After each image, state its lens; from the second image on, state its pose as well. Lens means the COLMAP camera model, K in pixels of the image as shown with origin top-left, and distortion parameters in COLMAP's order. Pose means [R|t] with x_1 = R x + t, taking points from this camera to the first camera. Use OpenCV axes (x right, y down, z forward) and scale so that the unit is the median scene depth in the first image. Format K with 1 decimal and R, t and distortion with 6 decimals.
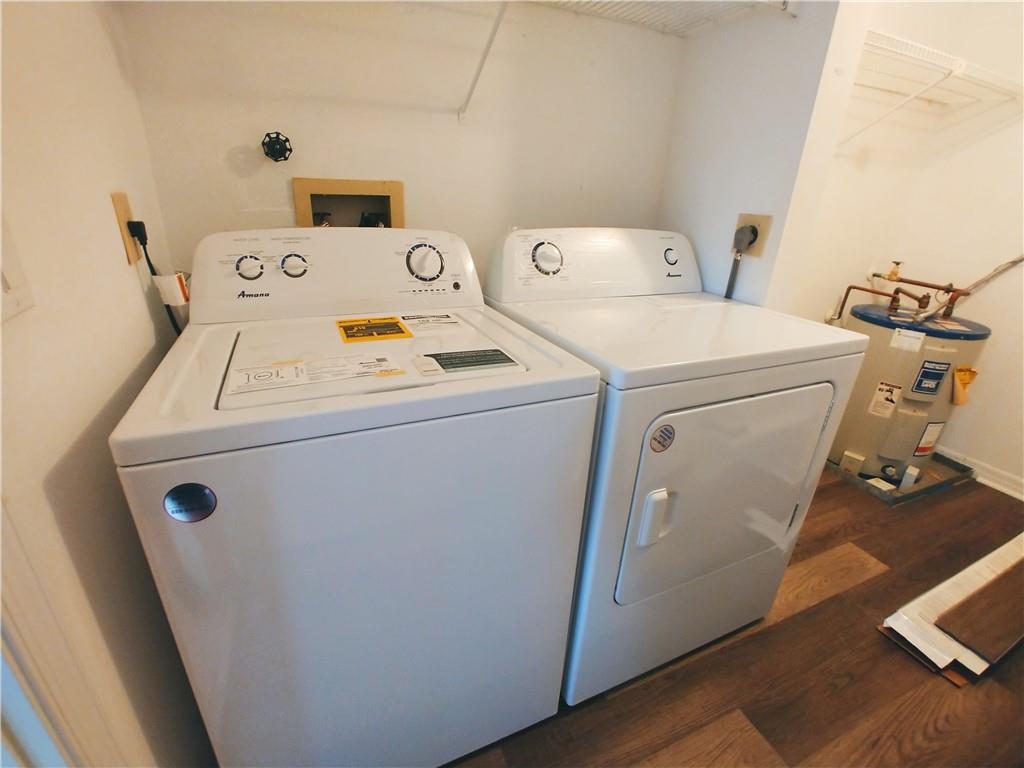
lens RADIAL K [[453.9, 0, 495.4], [0, 453.9, 381.9], [0, 0, 1]] dist [-0.023462, 0.000320]
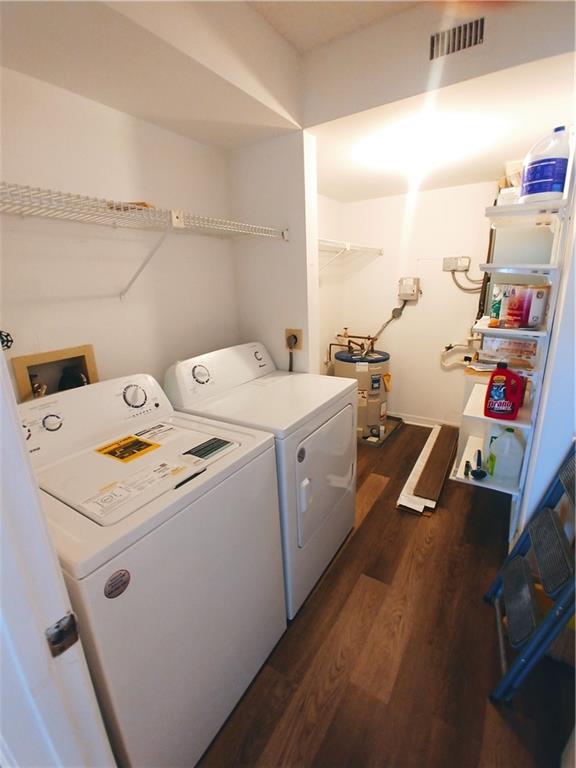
lens RADIAL K [[345.6, 0, 288.0], [0, 345.6, 384.0], [0, 0, 1]] dist [-0.043391, -0.000036]
pose [[0.821726, -0.227066, 0.522692, -0.283080], [0.283921, 0.958378, -0.030018, -0.102240], [-0.494121, 0.173070, 0.851993, -0.236762]]
